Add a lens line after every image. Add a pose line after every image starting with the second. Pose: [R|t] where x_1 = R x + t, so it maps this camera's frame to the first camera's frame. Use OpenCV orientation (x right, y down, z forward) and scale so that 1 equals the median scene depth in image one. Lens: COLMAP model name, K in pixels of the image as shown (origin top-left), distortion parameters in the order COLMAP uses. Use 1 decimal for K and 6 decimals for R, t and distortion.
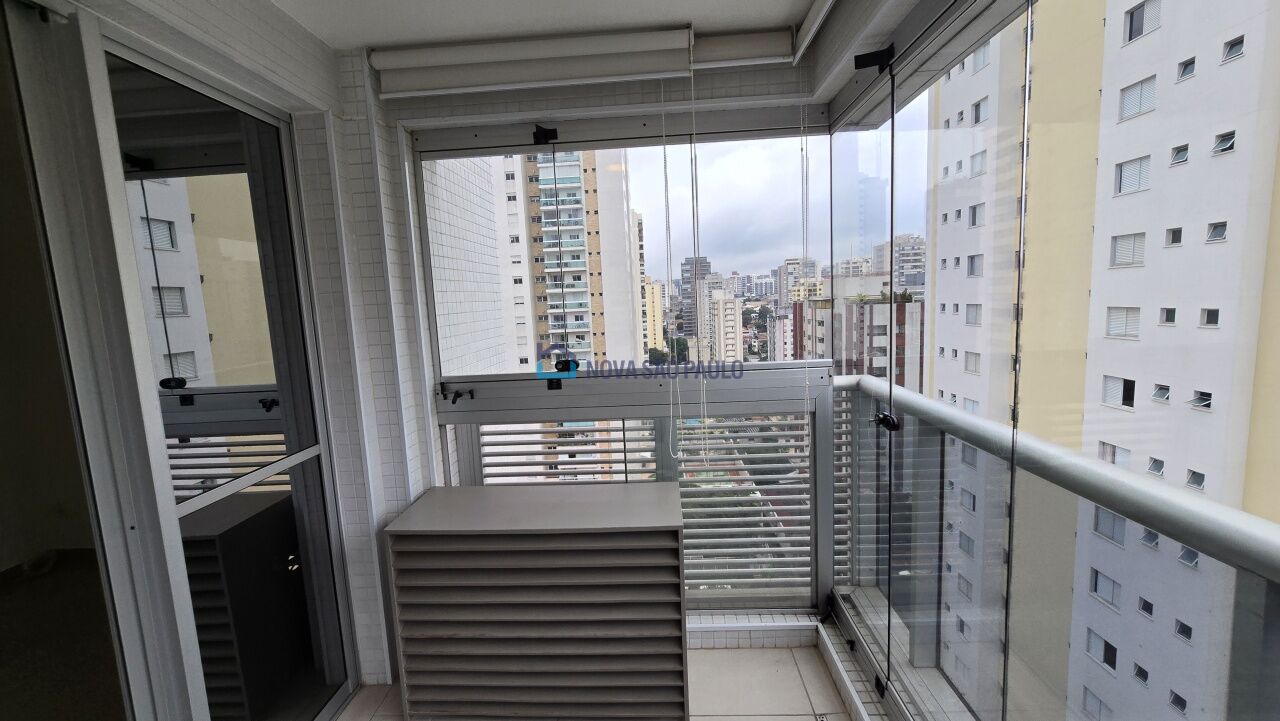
lens RADIAL K [[521.3, 0, 634.6], [0, 521.3, 363.4], [0, 0, 1]] dist [-0.001684, 0.000021]
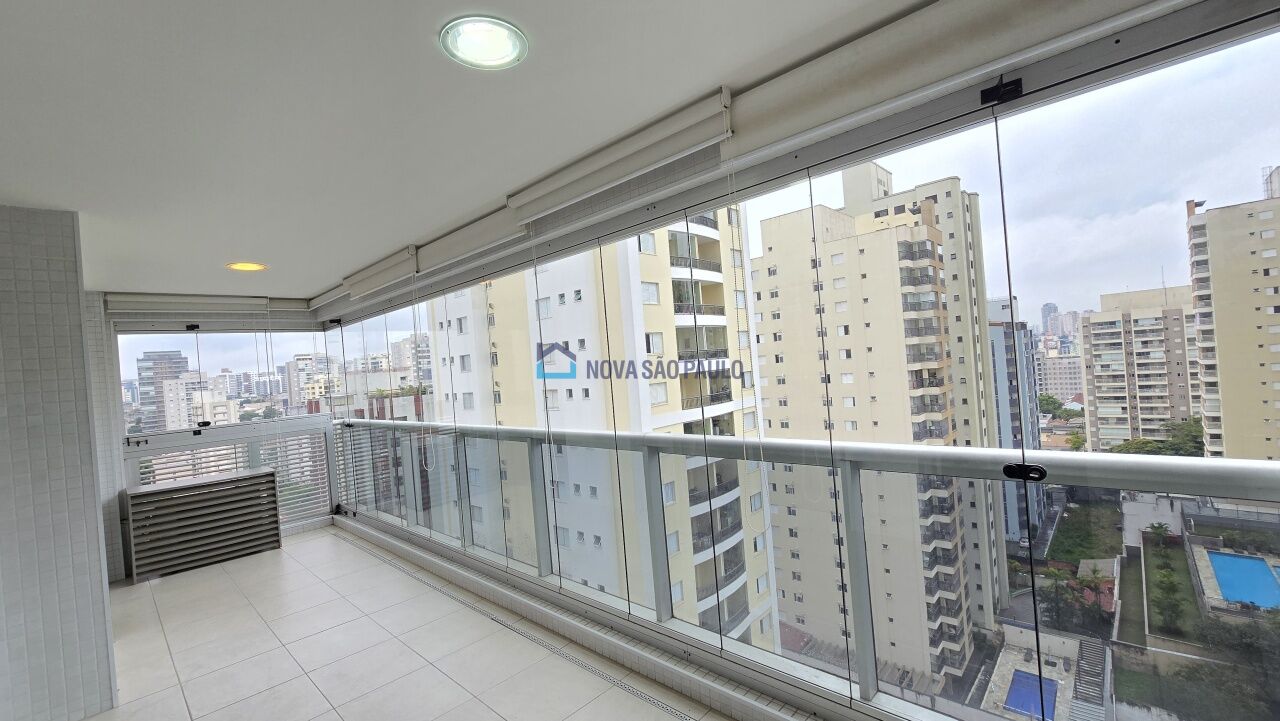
lens RADIAL K [[521.3, 0, 634.6], [0, 521.3, 363.4], [0, 0, 1]] dist [-0.001684, 0.000021]
pose [[0.655648, -0.005386, 0.755048, -0.044320], [0.140759, 0.983317, -0.115214, 0.019598], [-0.741831, 0.181819, 0.645468, -0.138191]]
